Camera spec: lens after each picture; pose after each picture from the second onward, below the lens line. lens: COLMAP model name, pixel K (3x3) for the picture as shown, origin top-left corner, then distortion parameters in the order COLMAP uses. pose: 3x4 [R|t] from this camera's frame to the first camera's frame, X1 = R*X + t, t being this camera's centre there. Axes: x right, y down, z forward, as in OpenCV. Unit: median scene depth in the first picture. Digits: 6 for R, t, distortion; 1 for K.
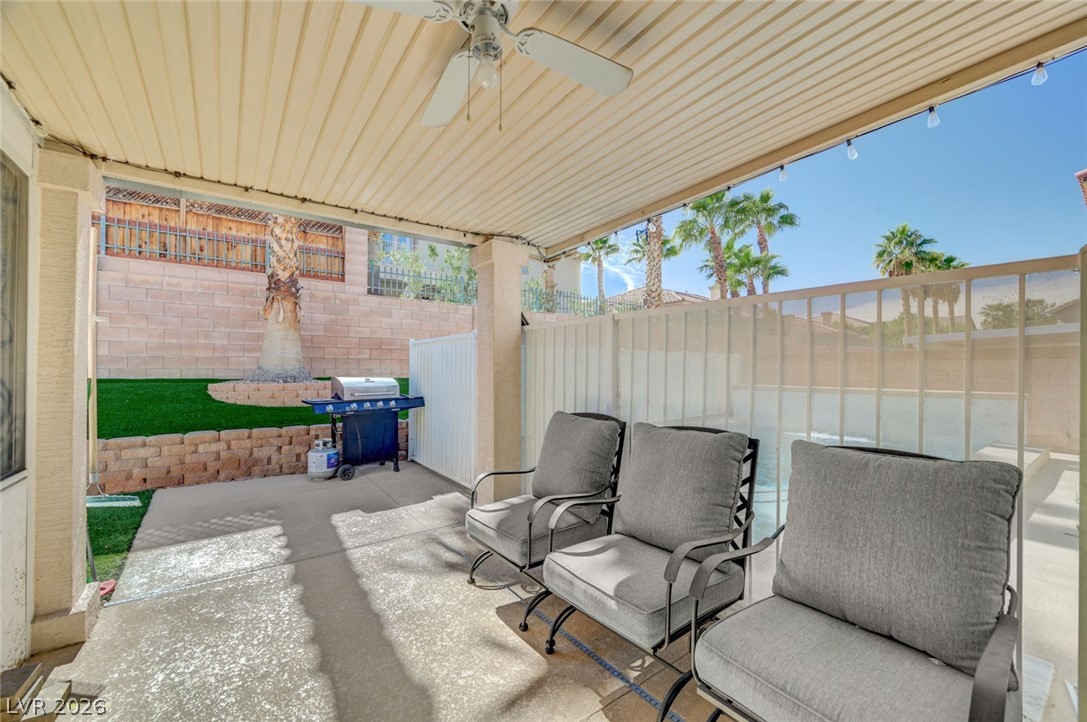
lens RADIAL K [[437.3, 0, 550.0], [0, 437.3, 367.9], [0, 0, 1]] dist [-0.006668, 0.000035]
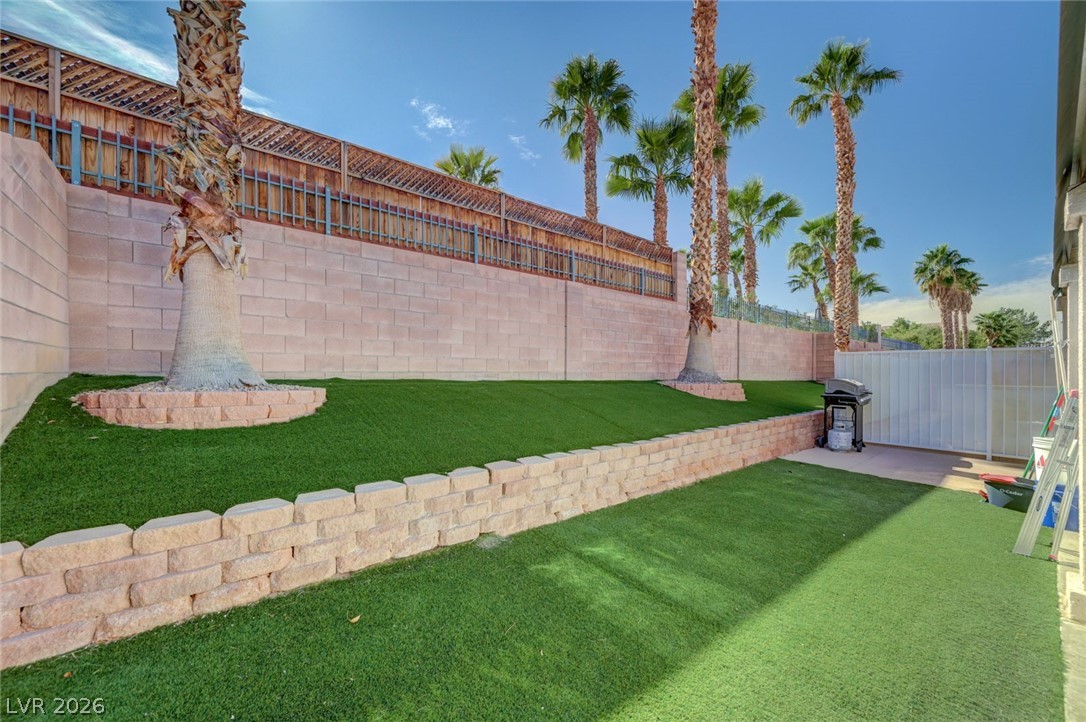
lens RADIAL K [[415.0, 0, 544.6], [0, 415.0, 372.1], [0, 0, 1]] dist [-0.001321, -0.000138]
pose [[0.998965, -0.001976, 0.045436, -0.398430], [0.001696, 0.999979, 0.006215, -0.002243], [-0.045447, -0.006132, 0.998948, -0.069192]]
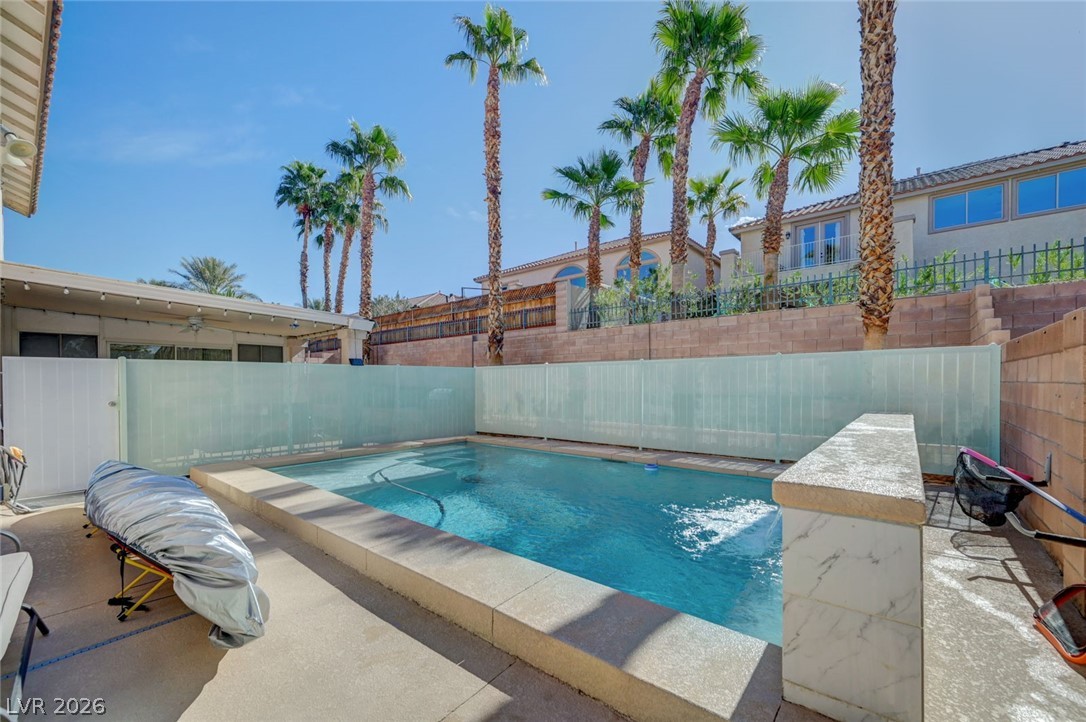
lens RADIAL K [[429.9, 0, 543.6], [0, 429.9, 382.0], [0, 0, 1]] dist [-0.000382, -0.000036]
pose [[0.232509, -0.003437, -0.972588, 0.425968], [0.011482, 0.999934, -0.000789, -0.001156], [0.972526, -0.010984, 0.232533, 0.277297]]
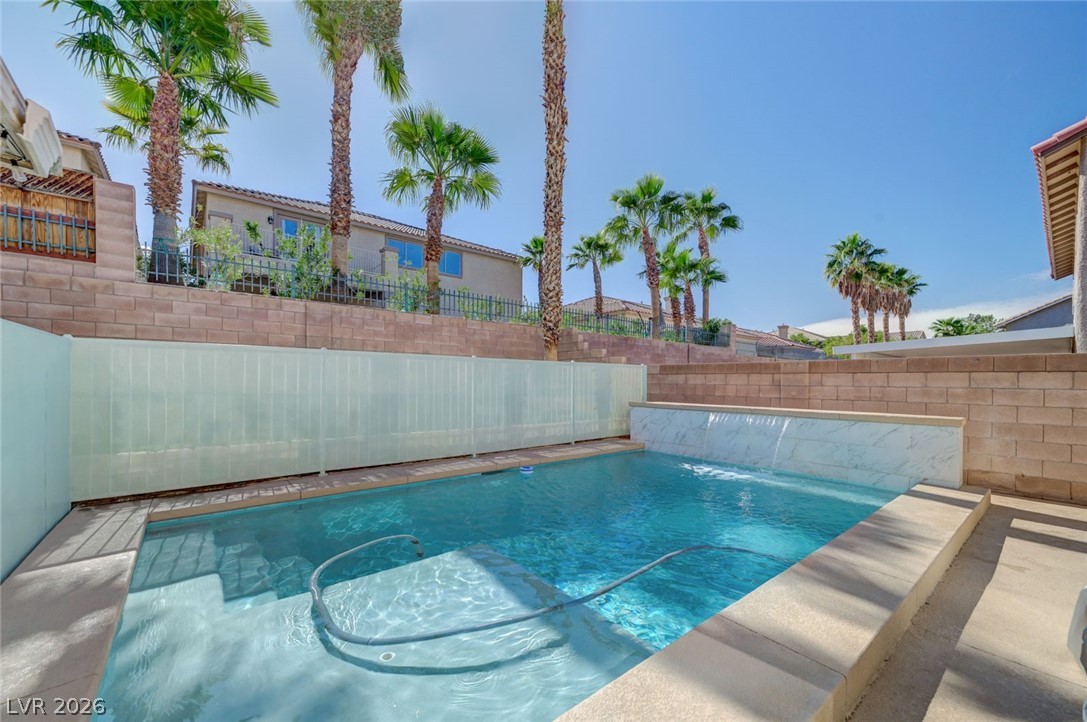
lens RADIAL K [[430.3, 0, 544.1], [0, 430.3, 382.0], [0, 0, 1]] dist [-0.000382, -0.000036]
pose [[0.998883, 0.008166, 0.046531, 0.114840], [-0.008498, 0.999940, 0.006933, -0.002560], [-0.046472, -0.007321, 0.998893, 0.105641]]
